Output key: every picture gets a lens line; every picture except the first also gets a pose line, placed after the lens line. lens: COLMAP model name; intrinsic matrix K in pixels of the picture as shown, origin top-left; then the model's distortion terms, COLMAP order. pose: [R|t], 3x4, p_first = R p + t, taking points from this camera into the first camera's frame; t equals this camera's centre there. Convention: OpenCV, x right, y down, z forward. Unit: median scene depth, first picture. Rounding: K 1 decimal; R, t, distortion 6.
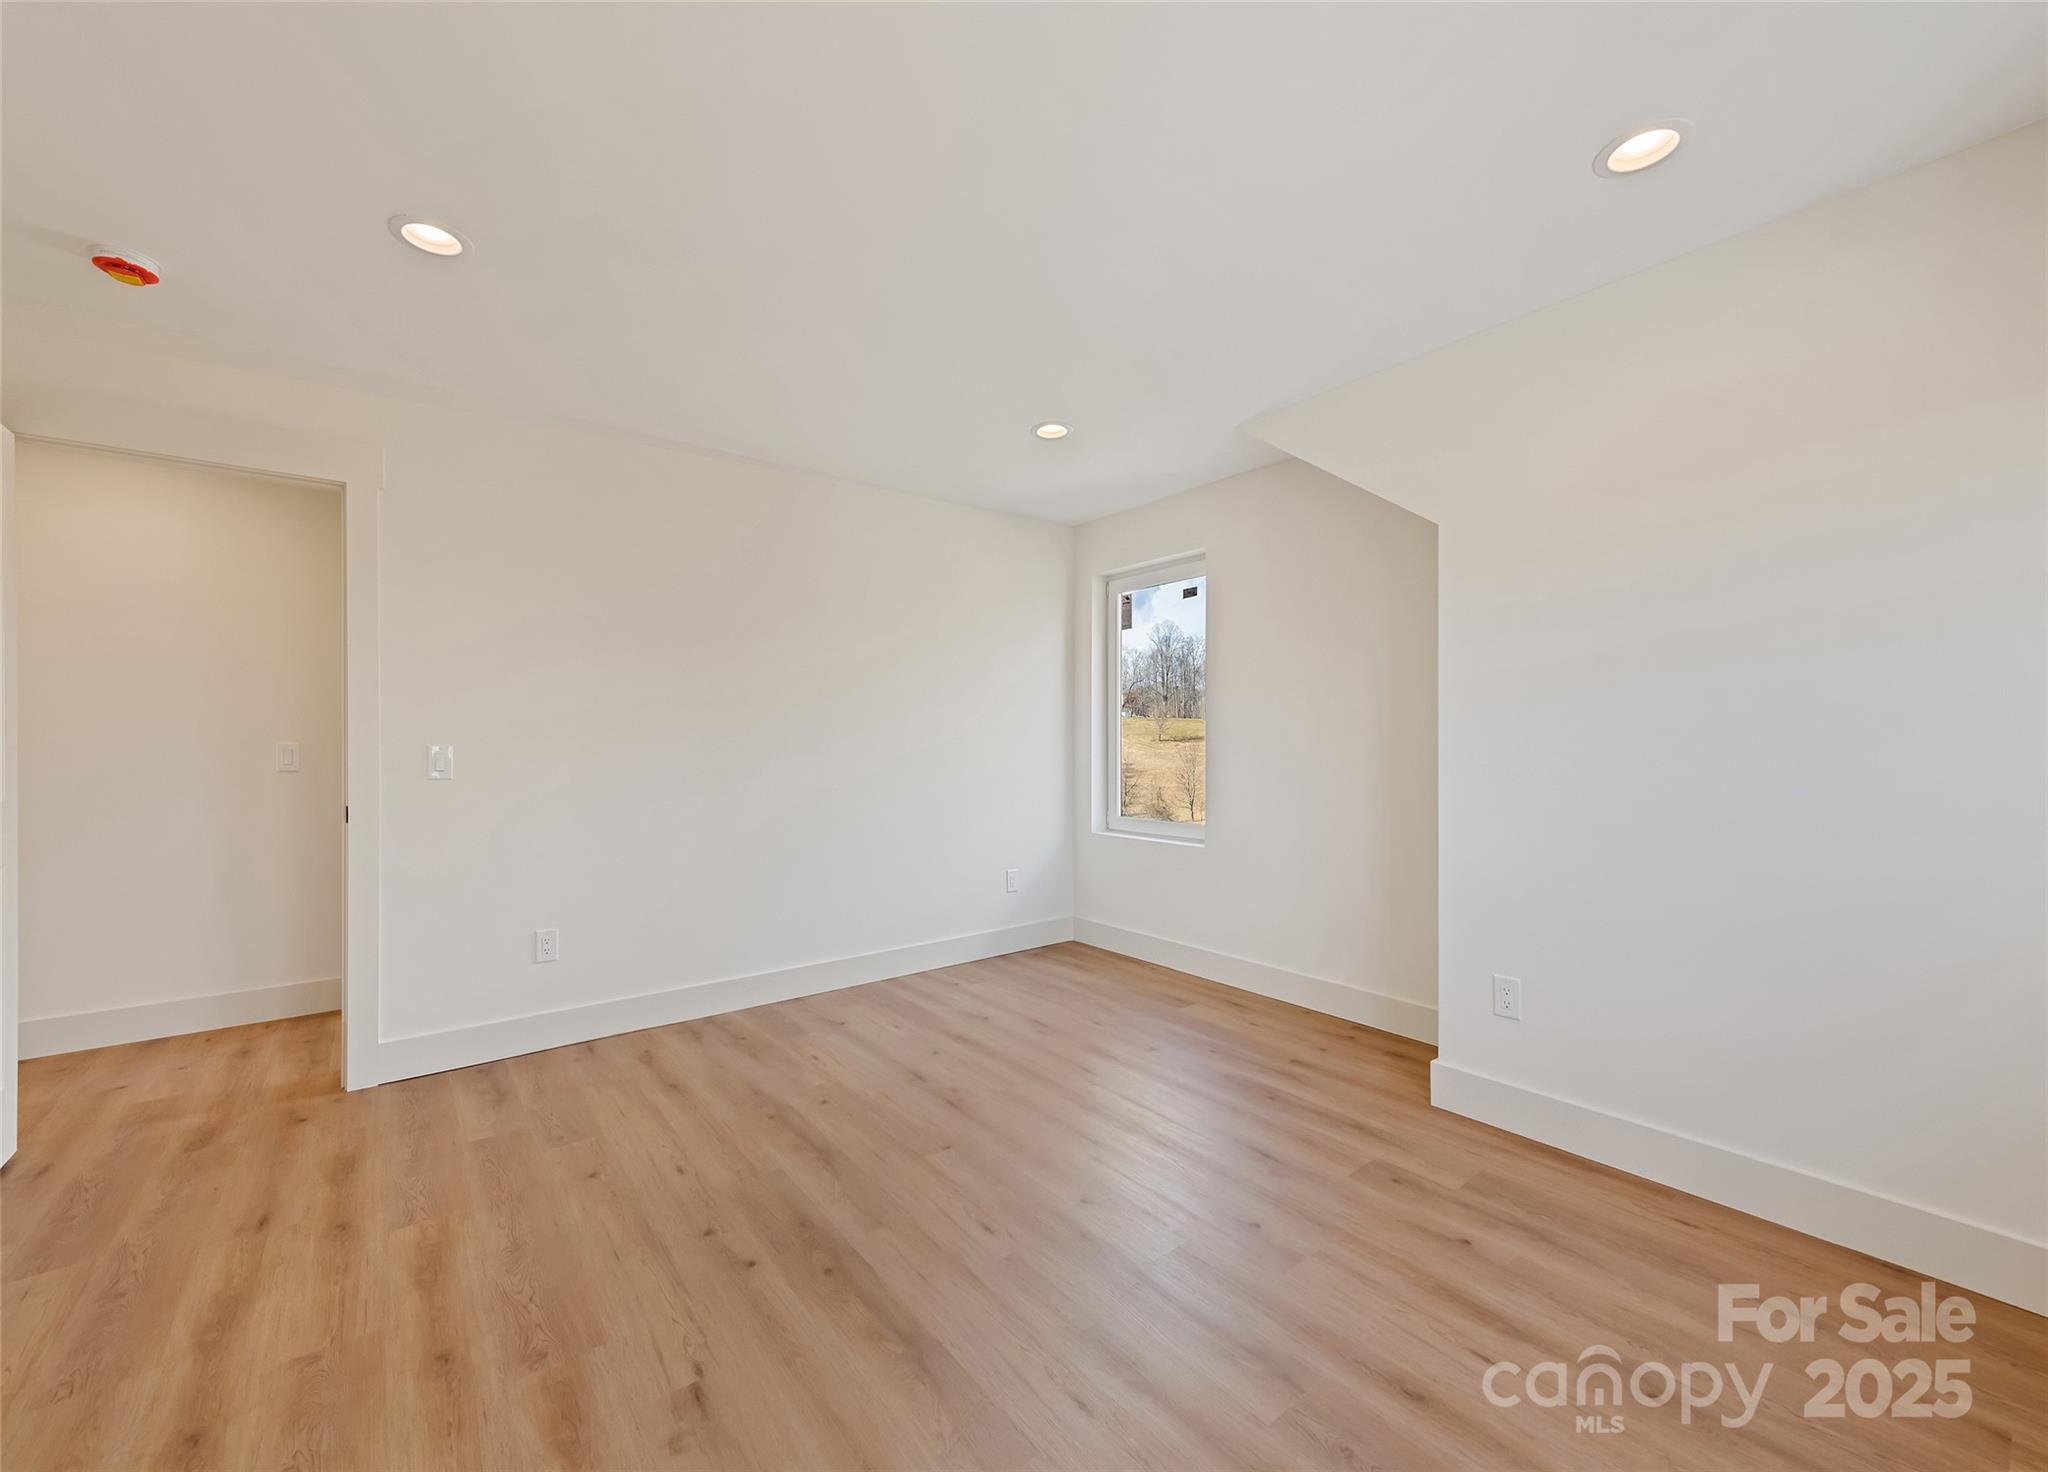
lens RADIAL K [[822.4, 0, 1024.0], [0, 822.4, 736.0], [0, 0, 1]] dist [0.000981, -0.000128]
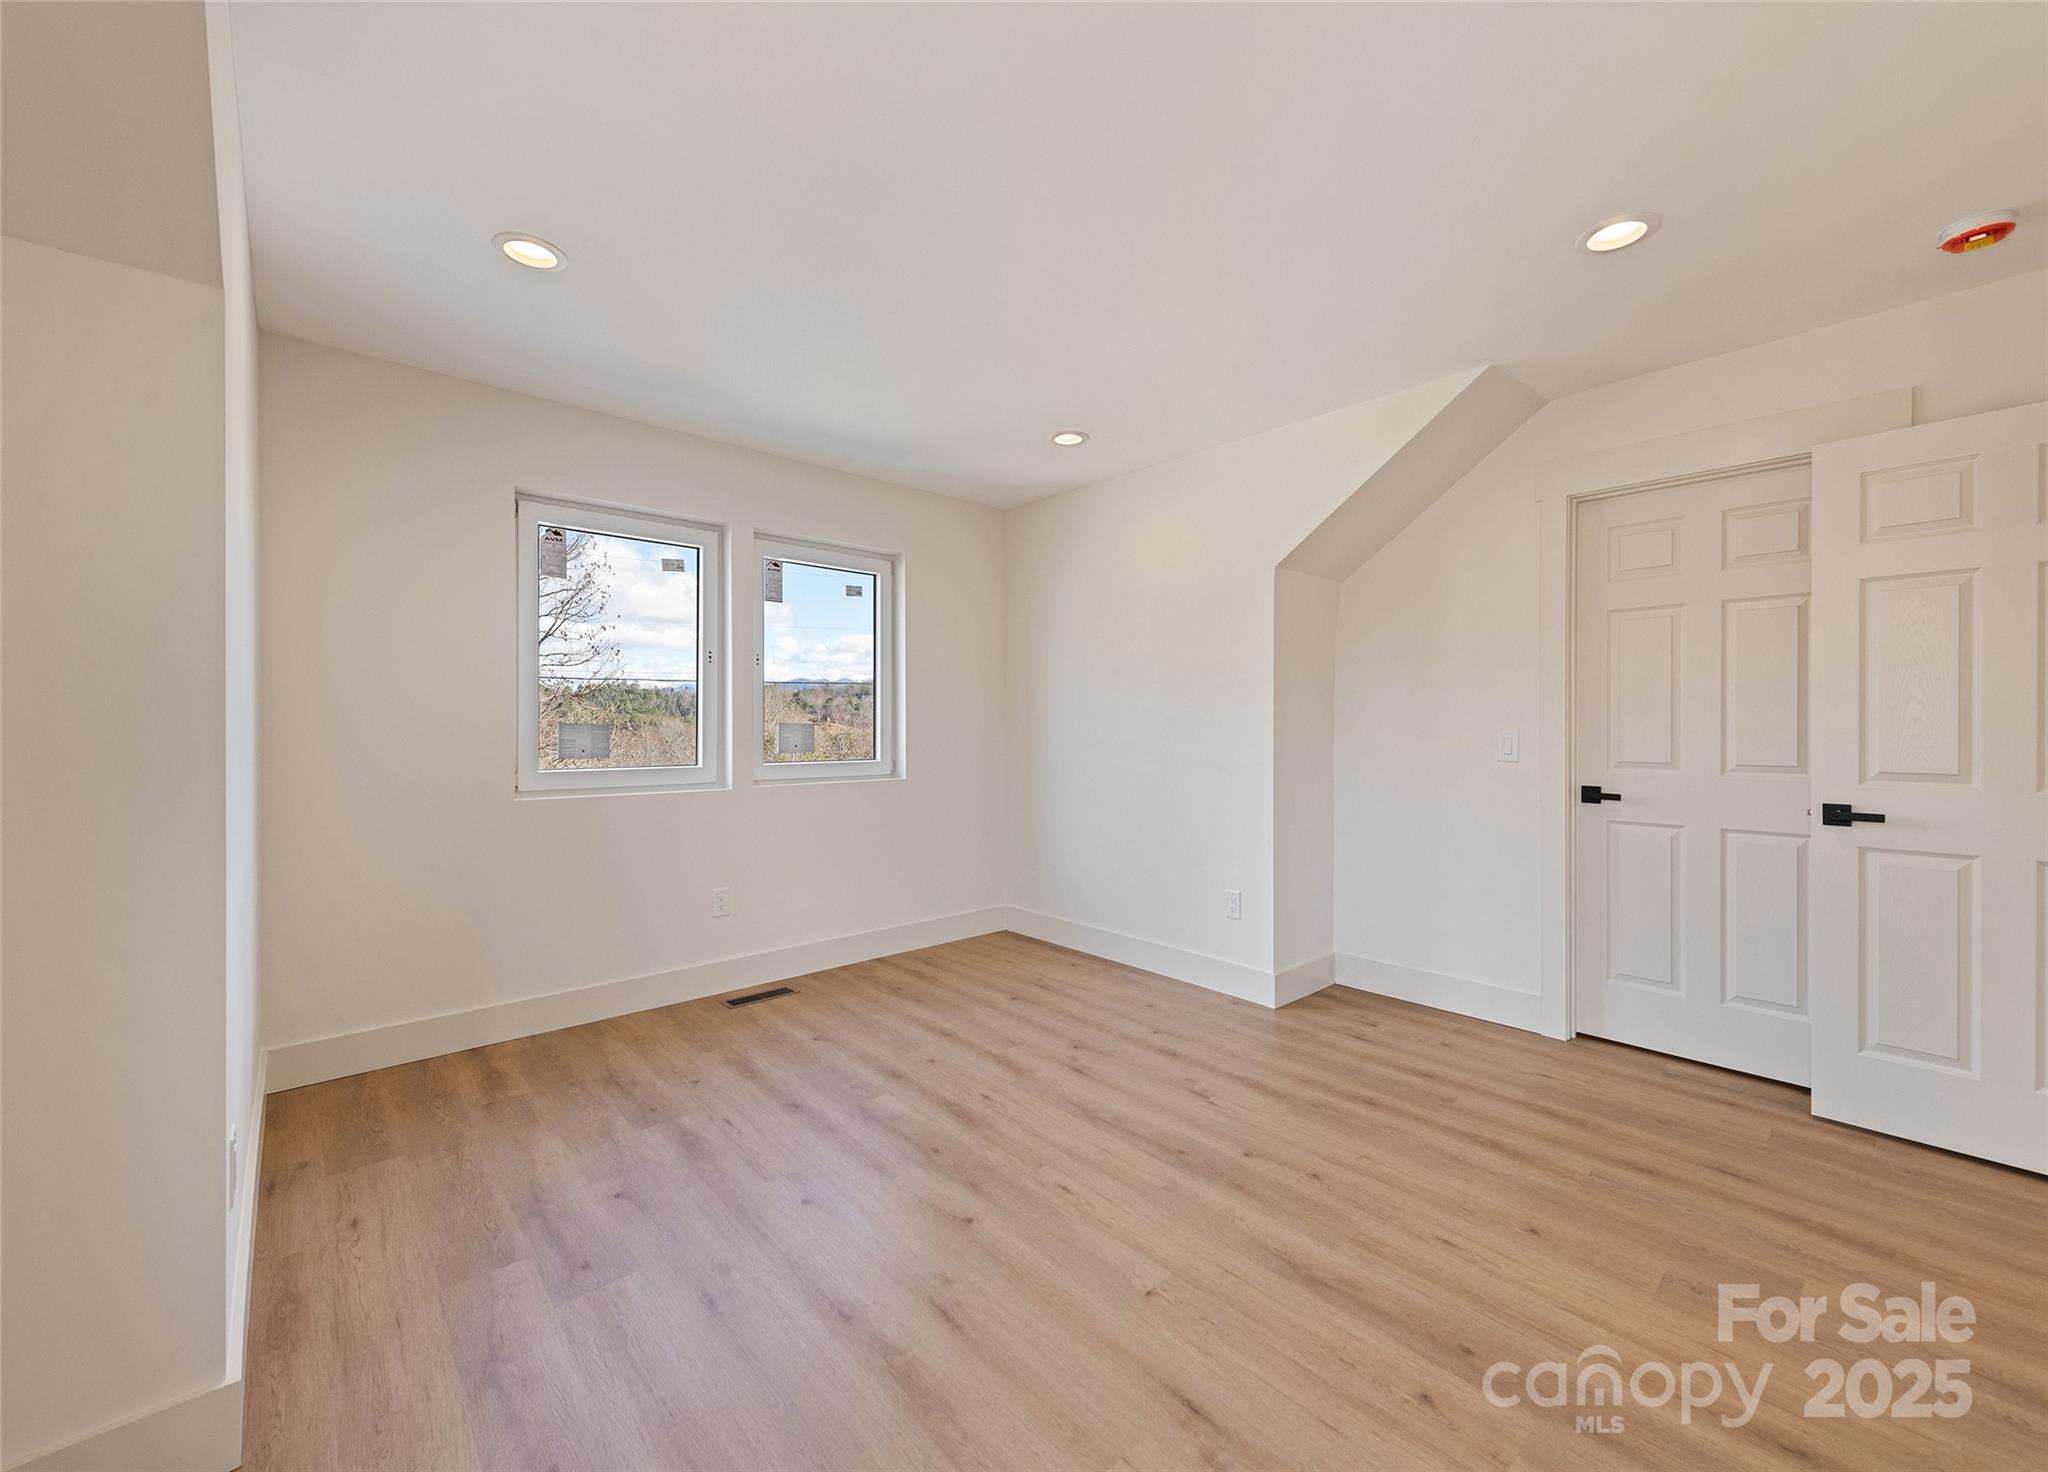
lens RADIAL K [[822.4, 0, 1024.0], [0, 822.4, 736.0], [0, 0, 1]] dist [0.000981, -0.000128]
pose [[-0.998254, -0.001869, -0.059029, 0.071085], [-0.002020, 0.999995, 0.002513, 0.011213], [0.059024, 0.002628, -0.998253, 2.033677]]
